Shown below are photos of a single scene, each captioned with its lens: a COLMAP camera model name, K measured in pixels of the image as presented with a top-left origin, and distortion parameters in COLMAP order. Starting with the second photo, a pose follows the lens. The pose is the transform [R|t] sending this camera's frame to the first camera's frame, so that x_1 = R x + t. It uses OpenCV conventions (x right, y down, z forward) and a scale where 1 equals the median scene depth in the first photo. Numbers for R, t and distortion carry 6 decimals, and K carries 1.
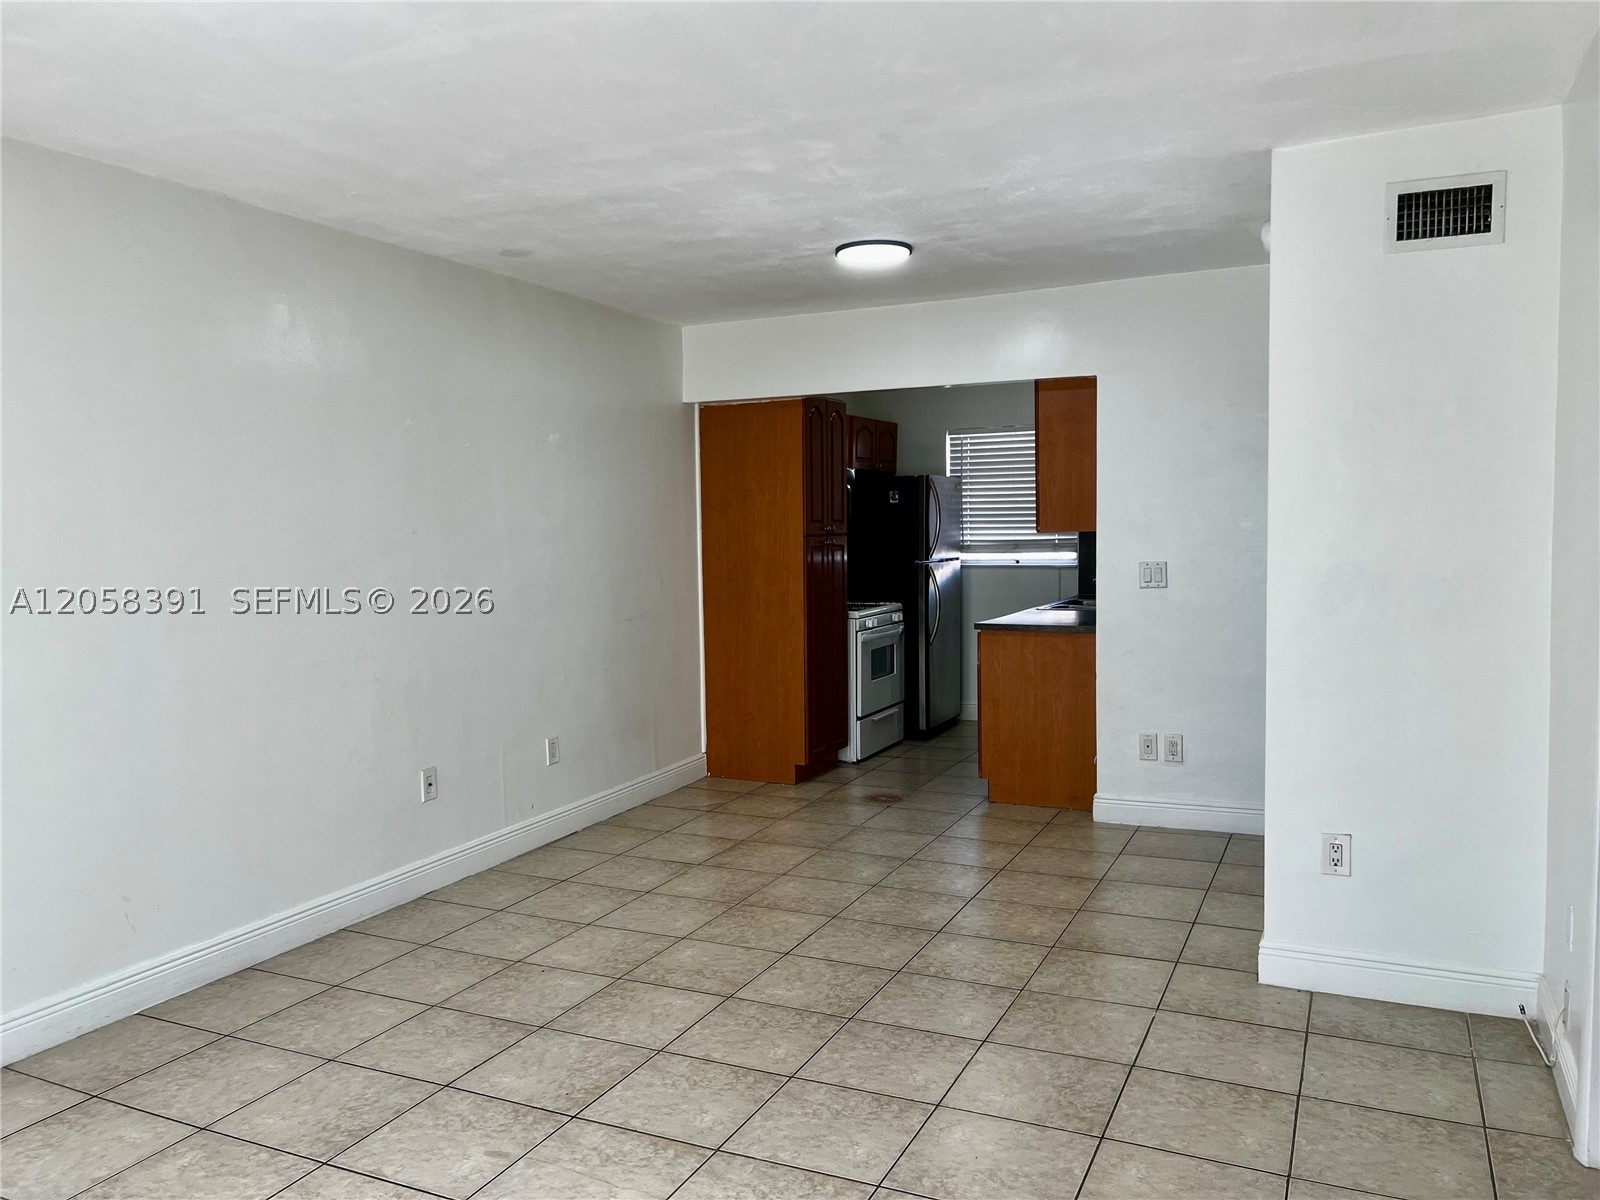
lens RADIAL K [[1215.4, 0, 796.7], [0, 1215.4, 602.8], [0, 0, 1]] dist [-0.002870, -0.002416]
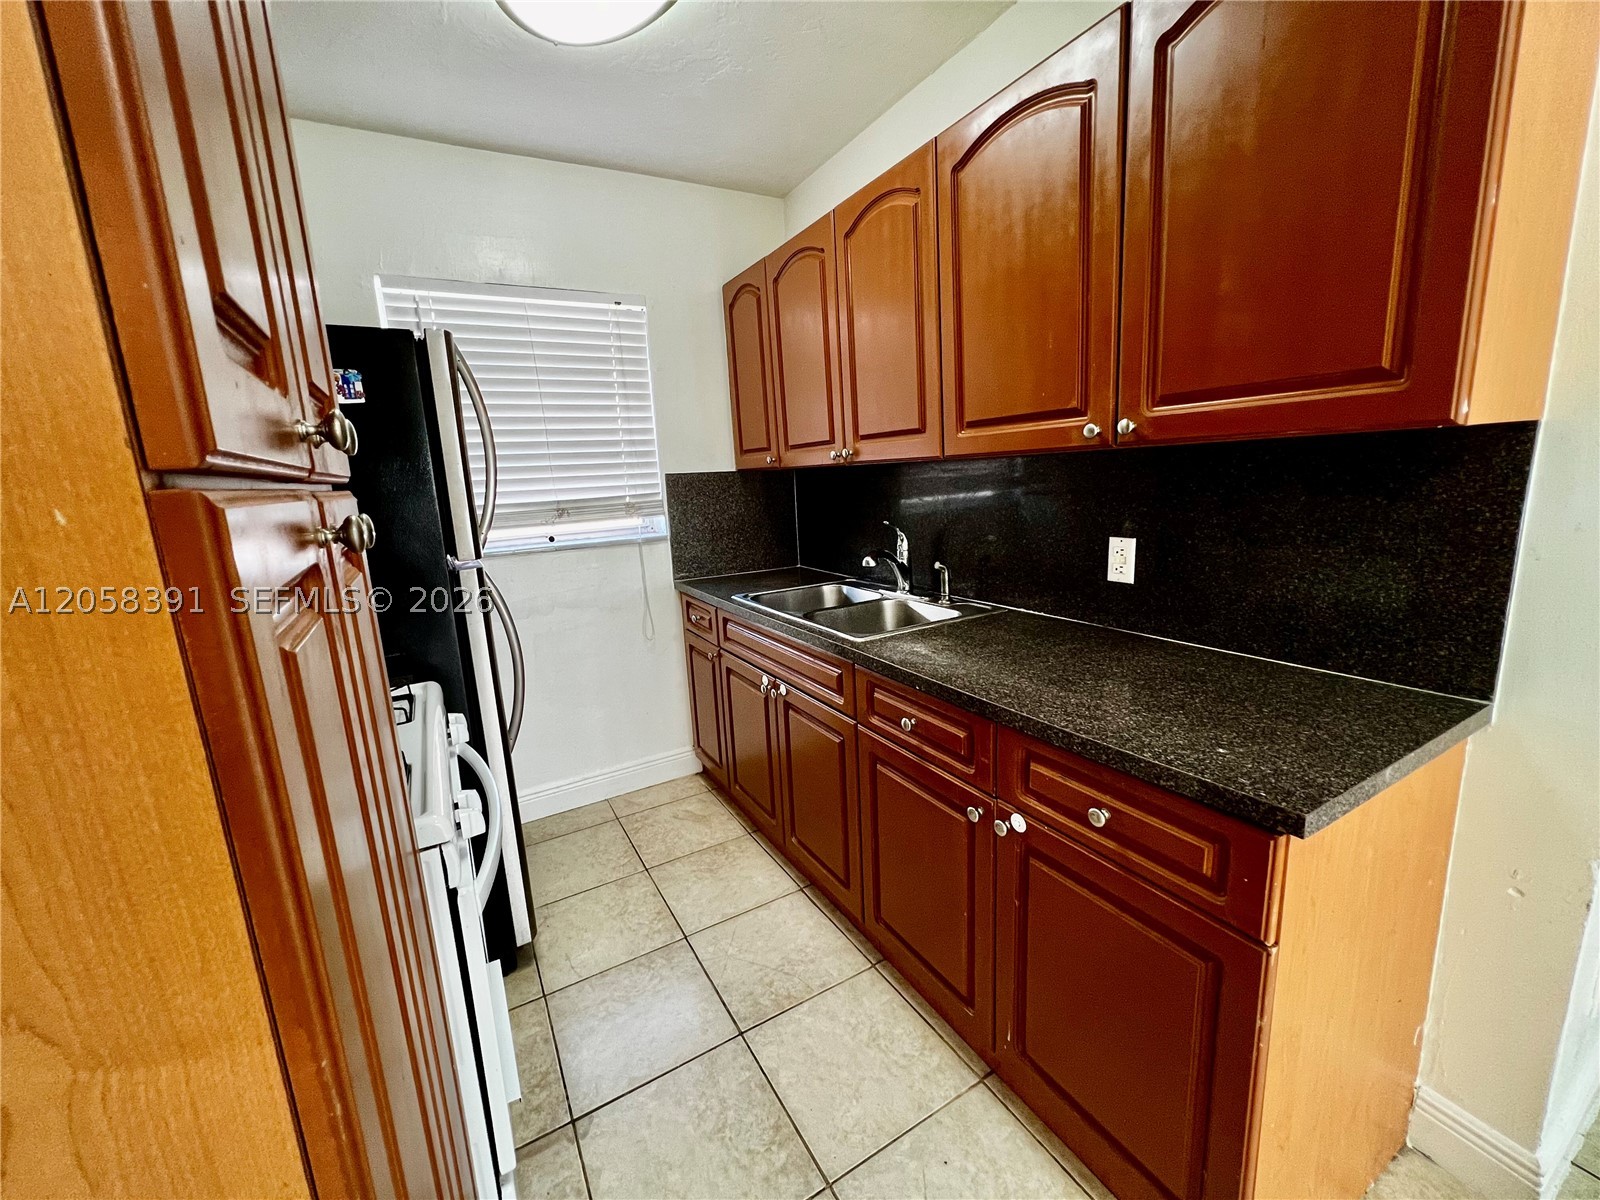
lens RADIAL K [[640.8, 0, 795.0], [0, 640.8, 598.1], [0, 0, 1]] dist [-0.004006, 0.001251]
pose [[0.576701, -0.175175, 0.797954, -0.001499], [0.101449, 0.984536, 0.142816, -0.045012], [-0.810632, -0.001410, 0.585554, 0.858847]]
